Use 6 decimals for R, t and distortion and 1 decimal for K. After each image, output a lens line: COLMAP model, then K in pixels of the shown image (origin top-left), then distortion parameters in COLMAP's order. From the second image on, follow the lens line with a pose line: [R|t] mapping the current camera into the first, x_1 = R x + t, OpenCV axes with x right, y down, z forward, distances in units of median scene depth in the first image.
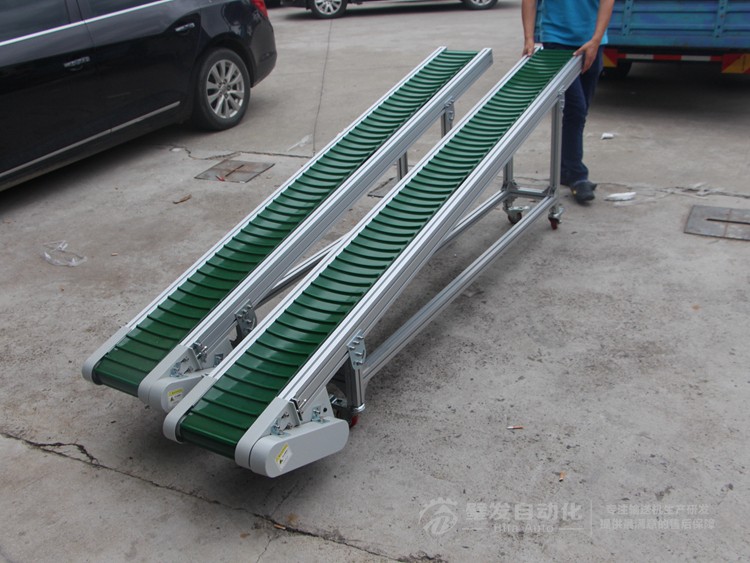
lens RADIAL K [[771.9, 0, 371.2], [0, 771.9, 282.9], [0, 0, 1]] dist [-0.154759, 0.198907]
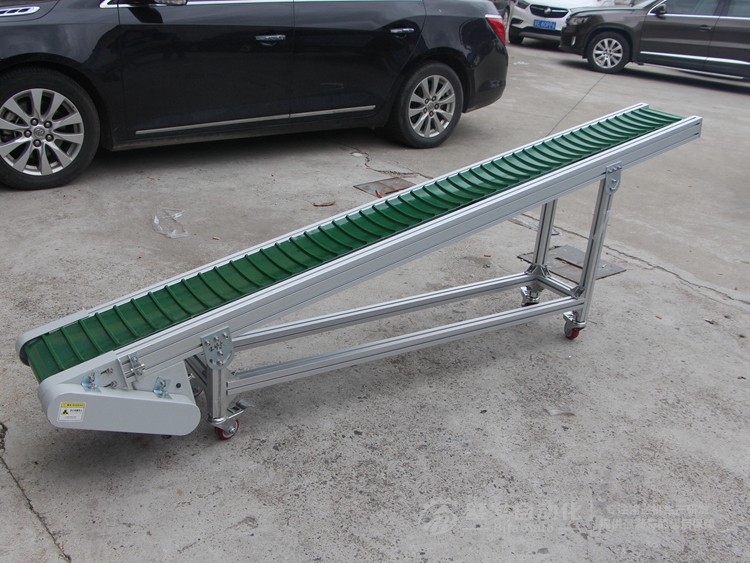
lens RADIAL K [[771.9, 0, 371.2], [0, 771.9, 282.9], [0, 0, 1]] dist [-0.154759, 0.198907]
pose [[0.908856, 0.289078, -0.300691, 0.086105], [-0.303643, 0.952784, -0.001790, -0.028120], [0.285977, 0.092930, 0.953720, 0.120535]]
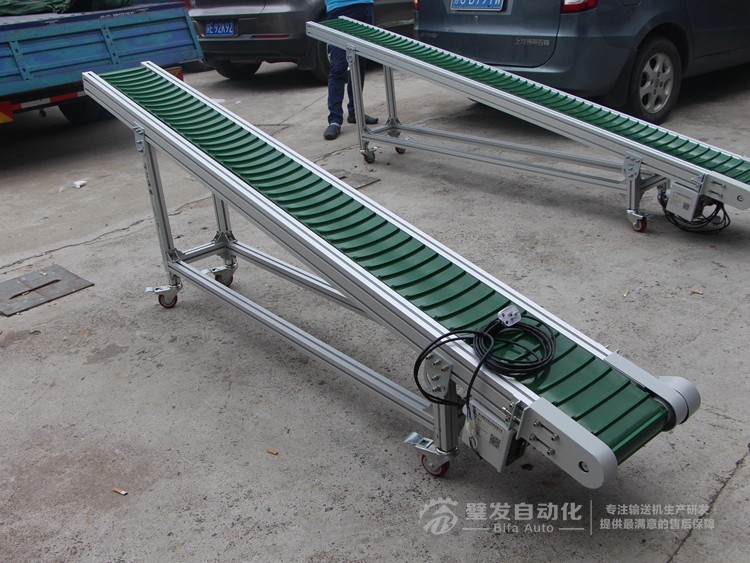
lens RADIAL K [[771.9, 0, 371.2], [0, 771.9, 282.9], [0, 0, 1]] dist [-0.154759, 0.198907]
pose [[0.305157, -0.348976, 0.886056, -0.377176], [0.462305, 0.867729, 0.182541, -0.087389], [-0.832559, 0.353924, 0.426126, 0.339975]]
